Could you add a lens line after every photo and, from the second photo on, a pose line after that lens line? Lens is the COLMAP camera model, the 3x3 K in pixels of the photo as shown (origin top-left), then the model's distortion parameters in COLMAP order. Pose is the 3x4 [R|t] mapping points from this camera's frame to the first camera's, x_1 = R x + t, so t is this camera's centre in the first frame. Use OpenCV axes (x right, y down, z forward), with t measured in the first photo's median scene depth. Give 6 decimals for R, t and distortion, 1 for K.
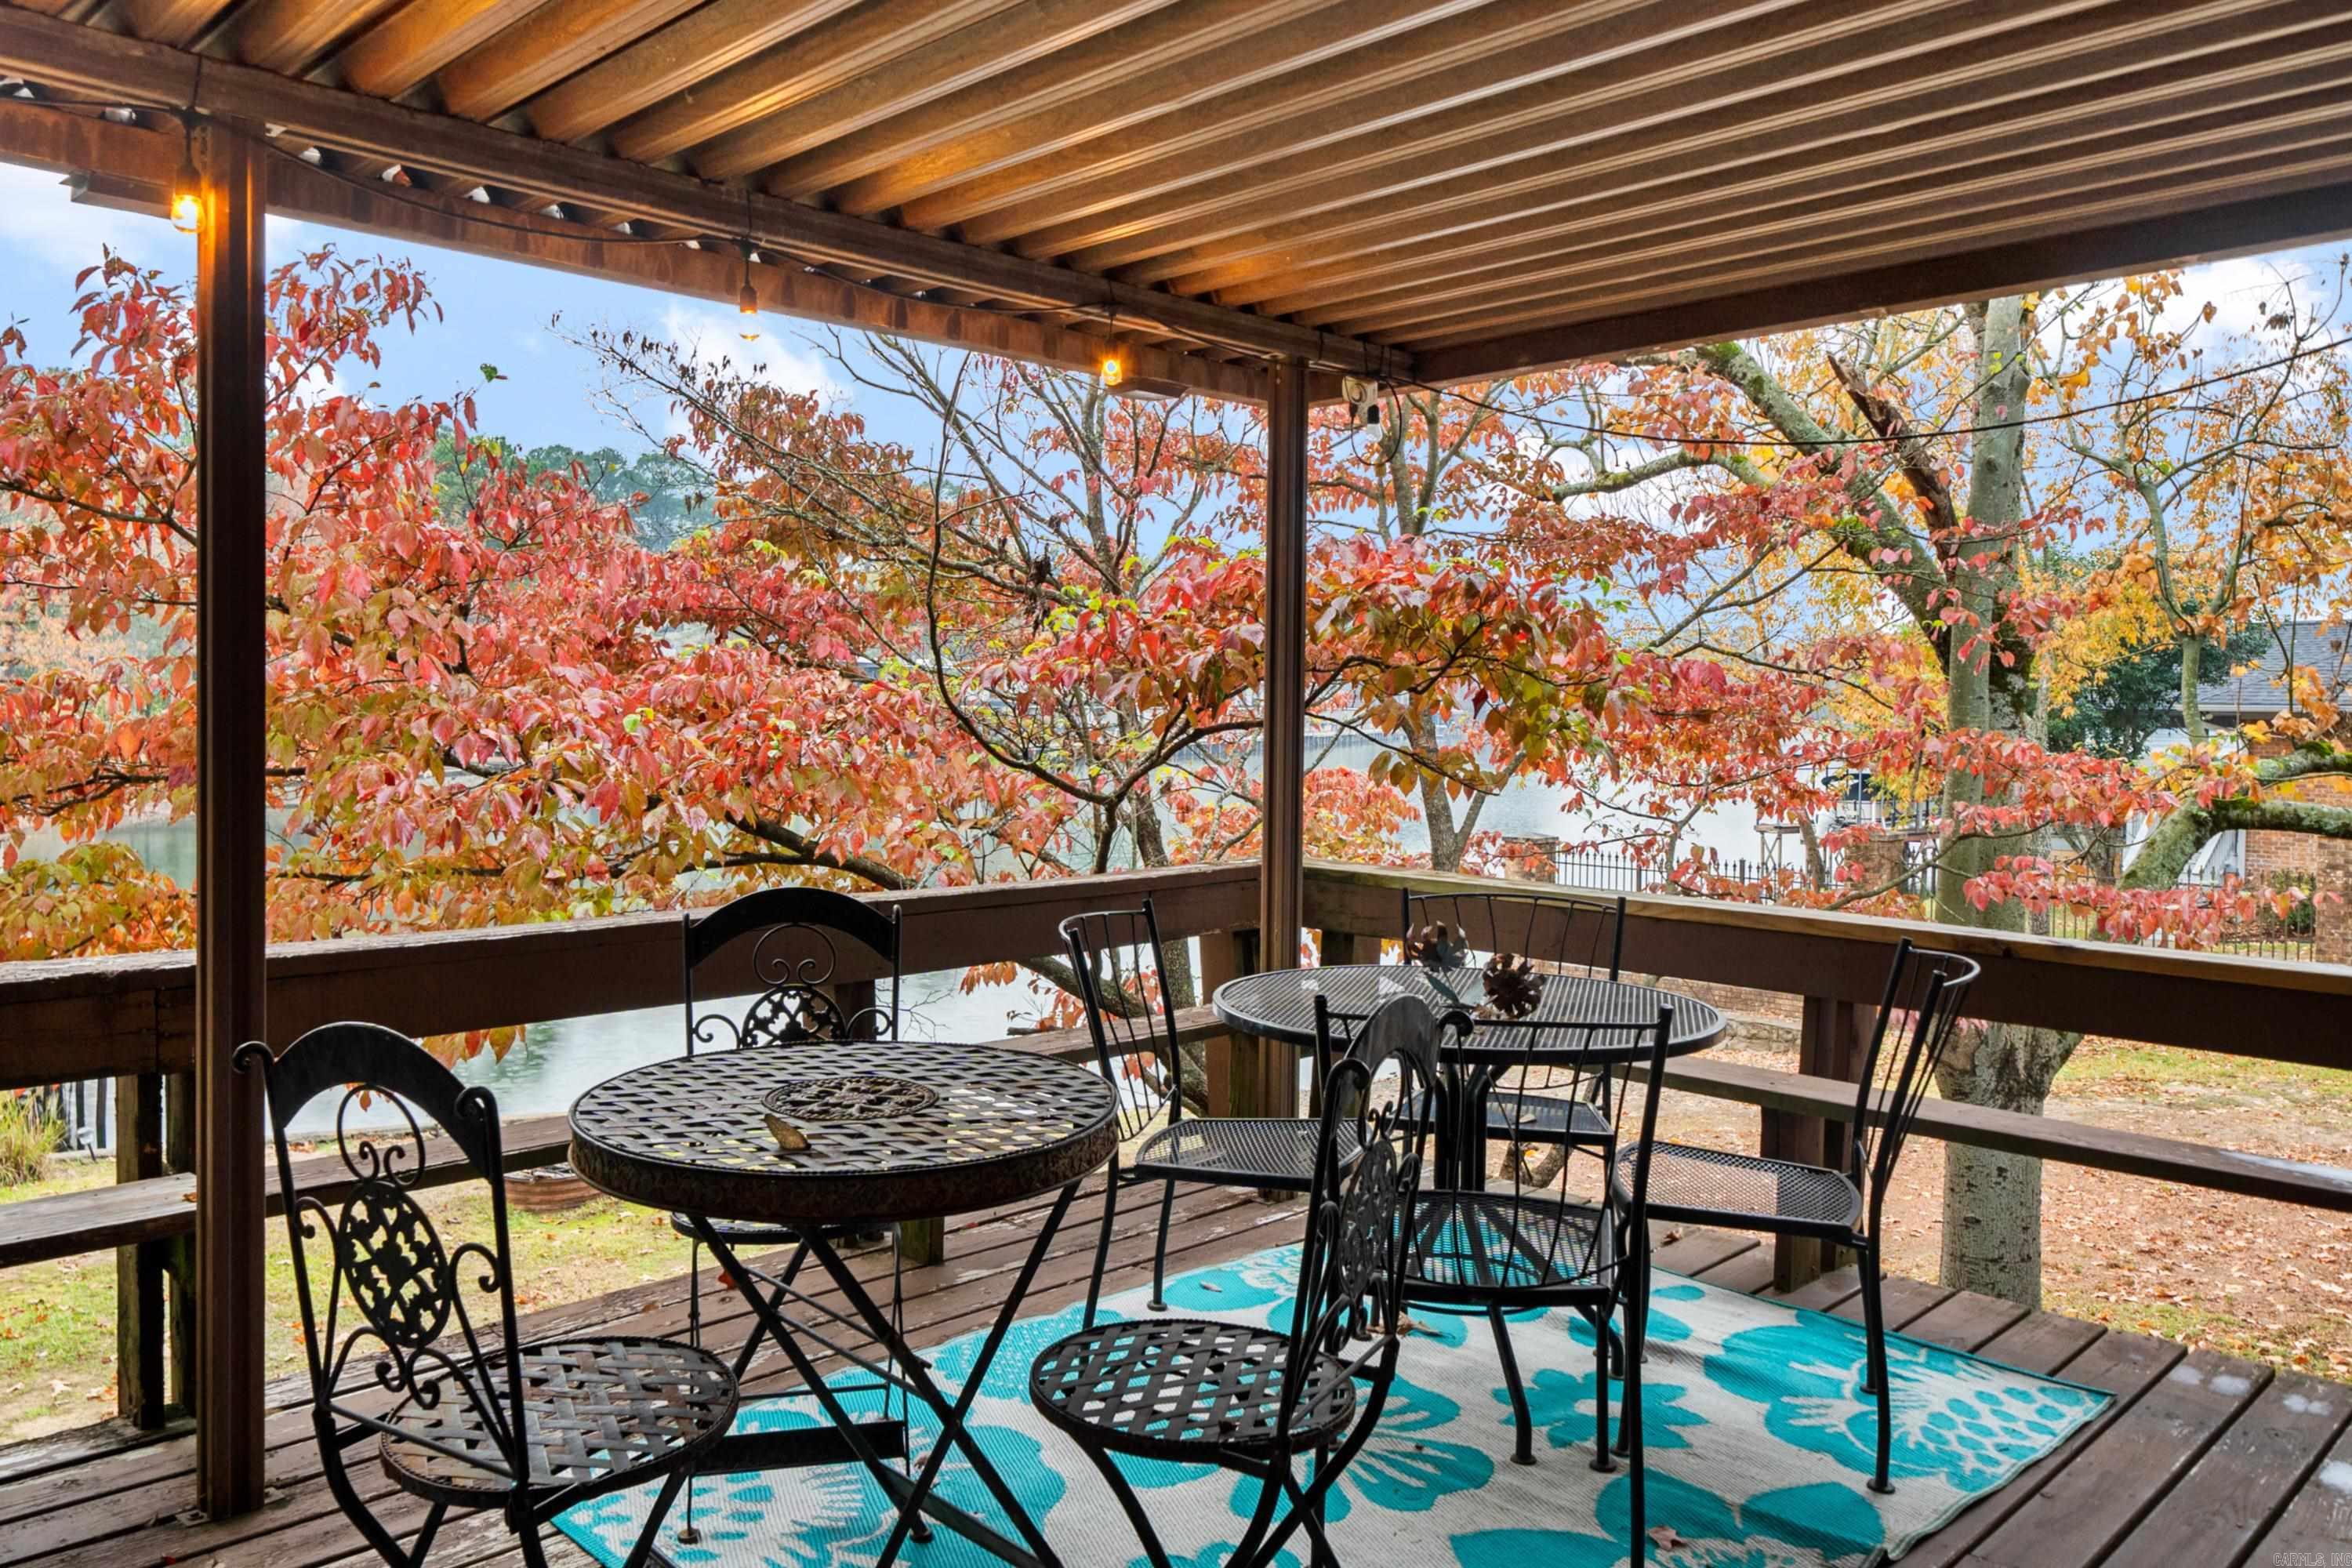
lens RADIAL K [[1704.2, 0, 1108.2], [0, 1704.2, 722.8], [0, 0, 1]] dist [-0.005915, 0.004069]
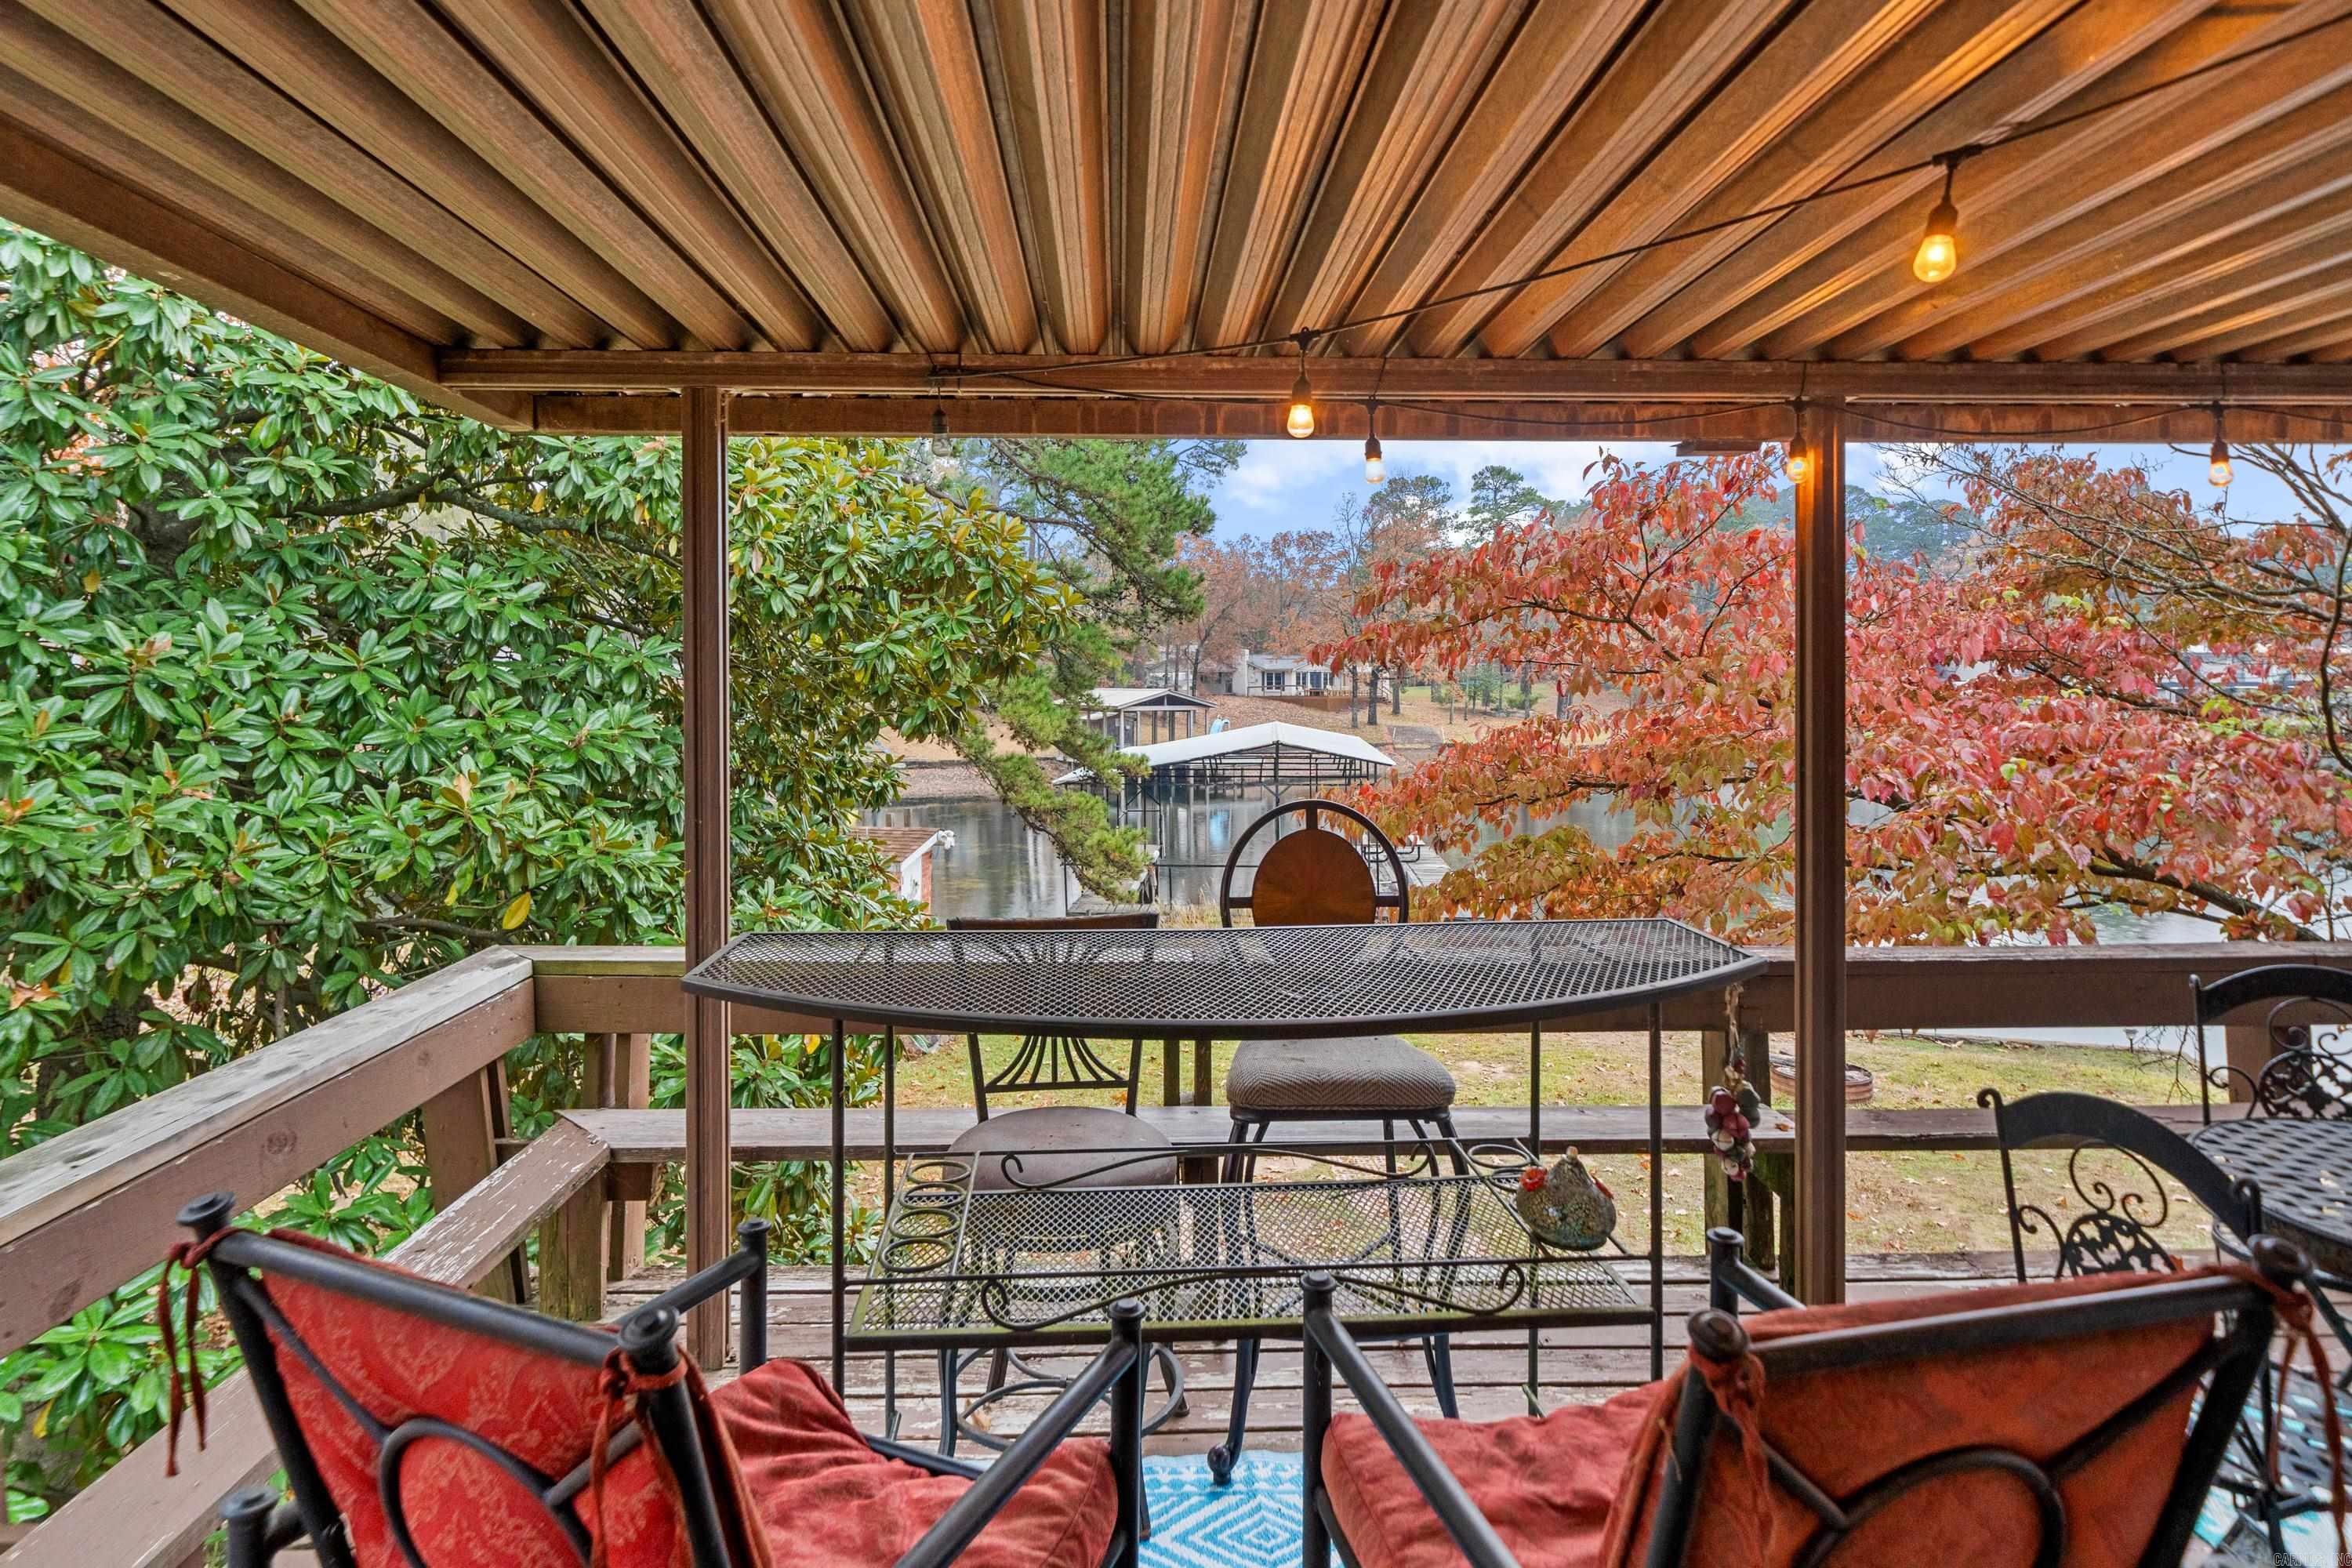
lens RADIAL K [[1260.2, 0, 1180.4], [0, 1260.2, 689.8], [0, 0, 1]] dist [0.000753, -0.001093]
pose [[0.739554, -0.008884, -0.673038, -0.092765], [0.002447, 0.999942, -0.010511, -0.044629], [0.673092, 0.006127, 0.739533, -0.079936]]
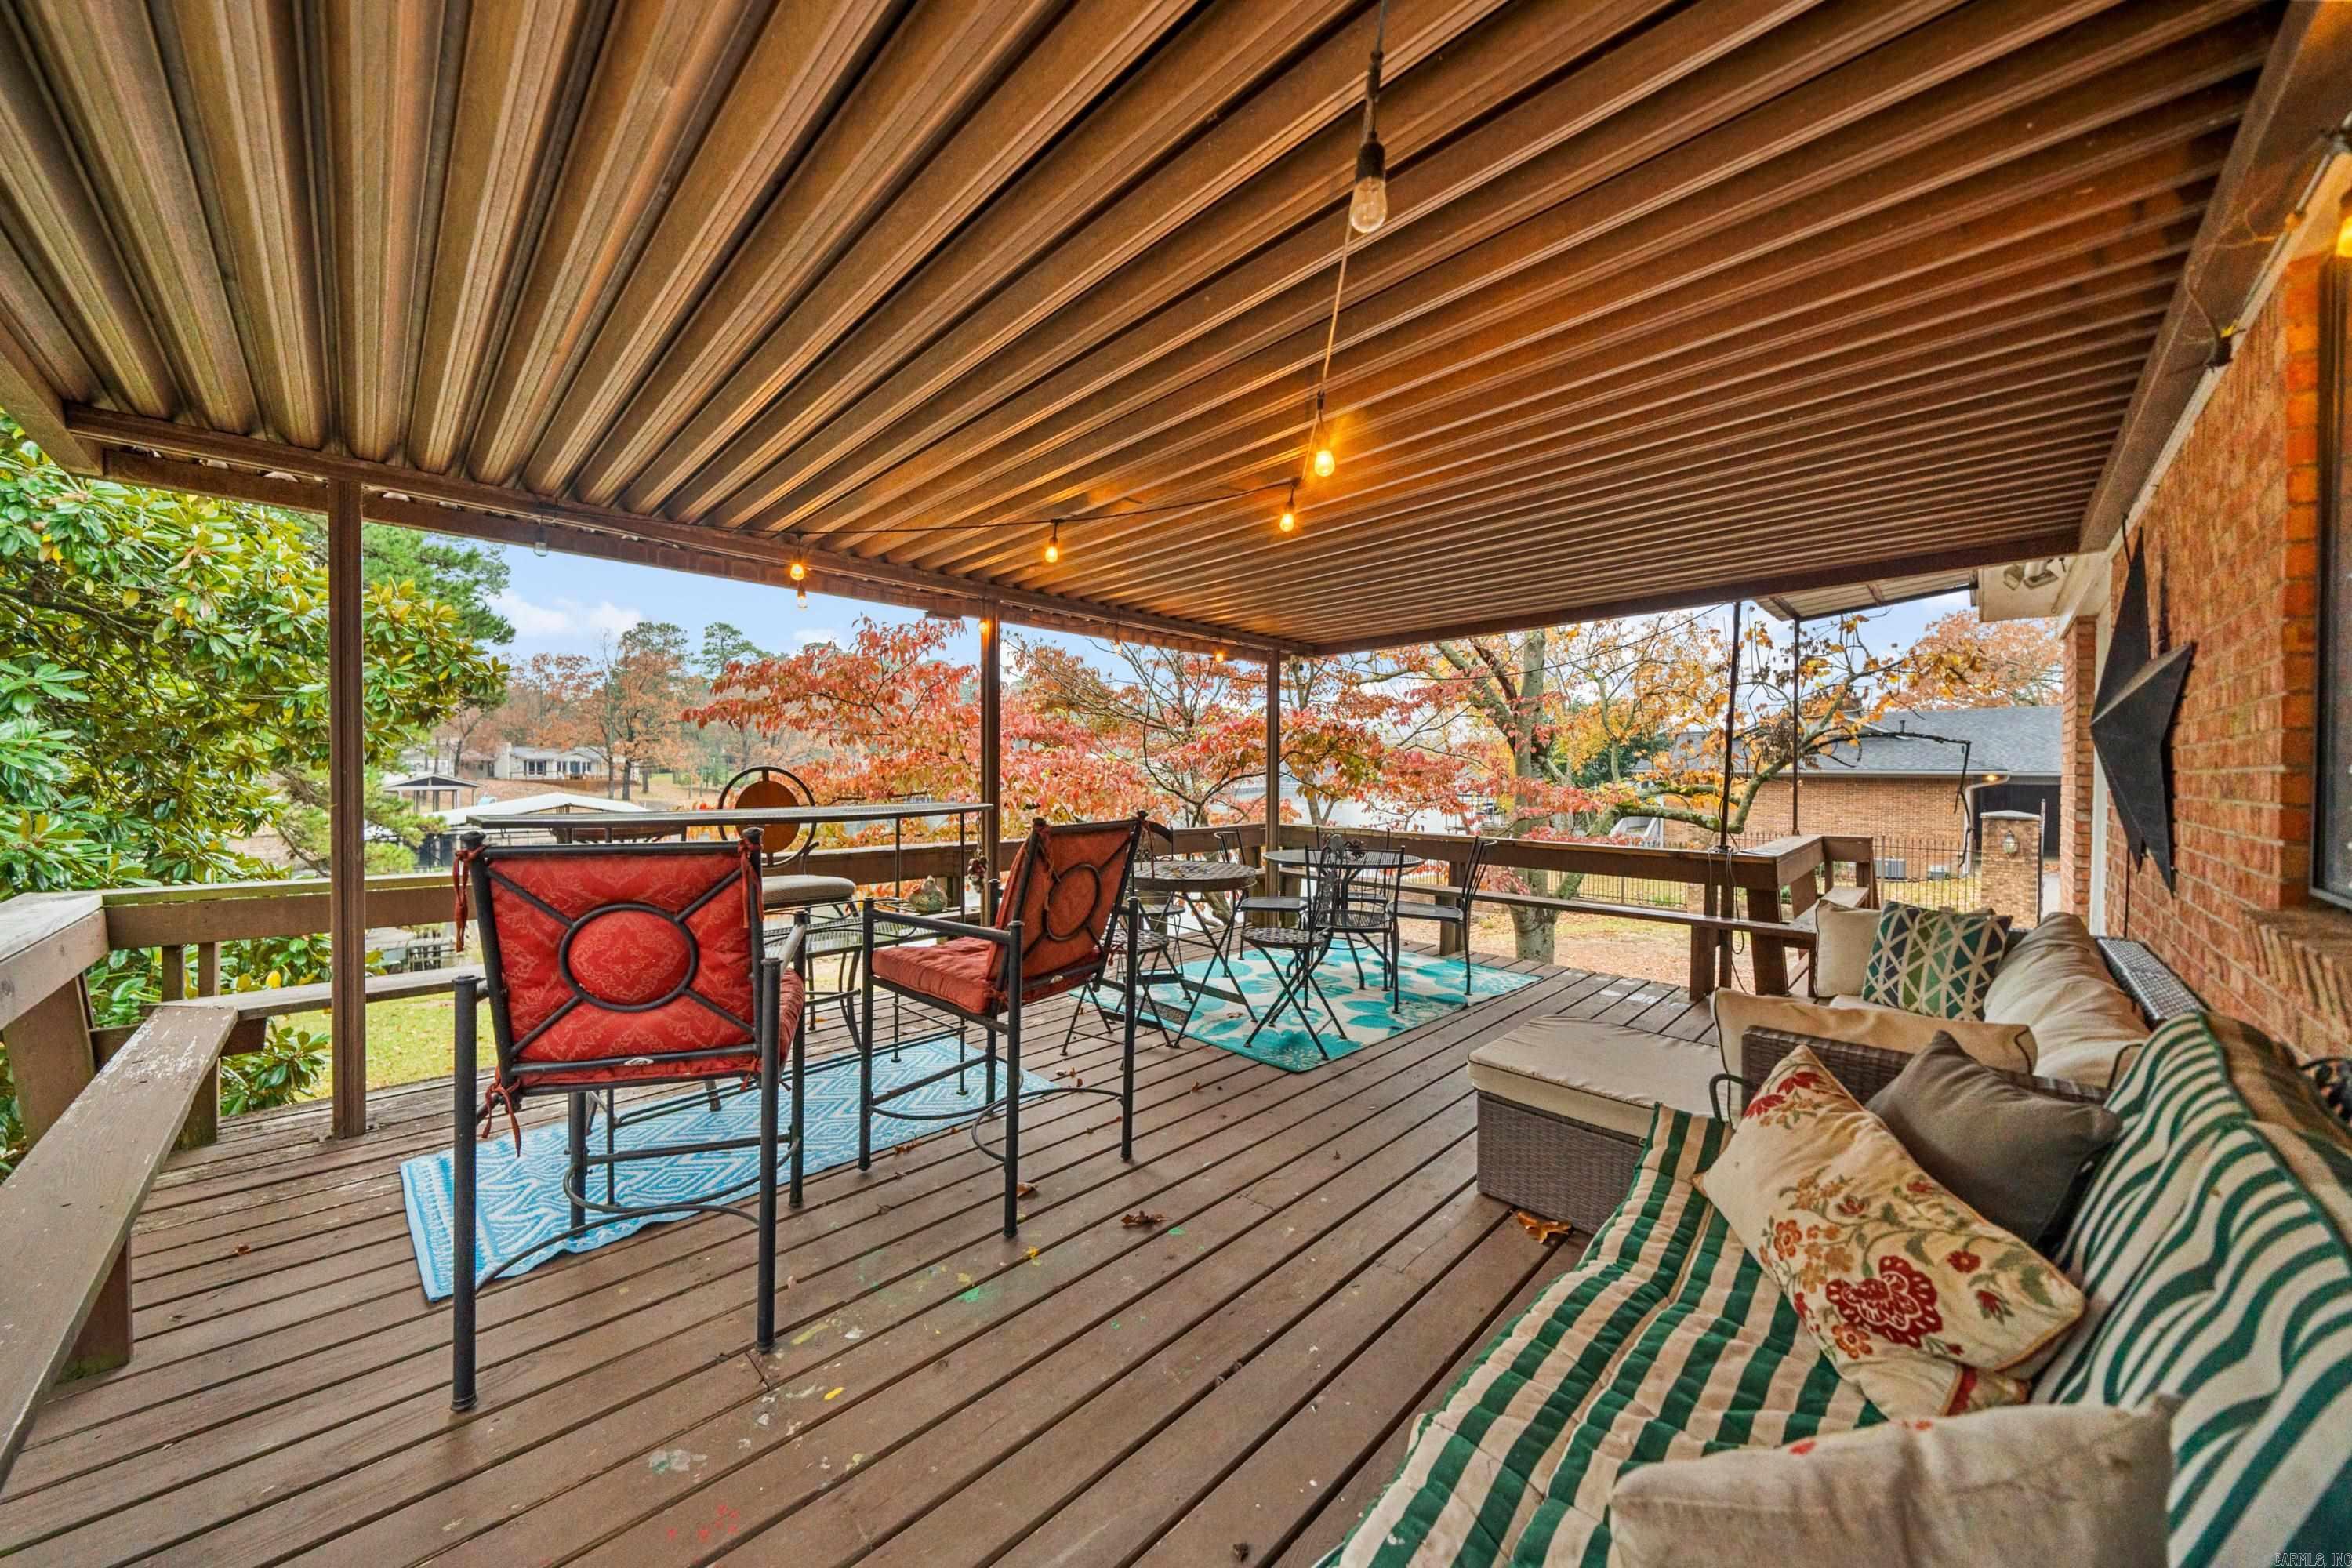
lens RADIAL K [[794.3, 0, 1132.3], [0, 794.3, 783.8], [0, 0, 1]] dist [-0.006623, 0.000203]
pose [[0.999889, -0.007472, -0.012880, -0.097294], [0.007490, 0.999971, 0.001381, 0.011590], [0.012869, -0.001477, 0.999916, -0.298432]]
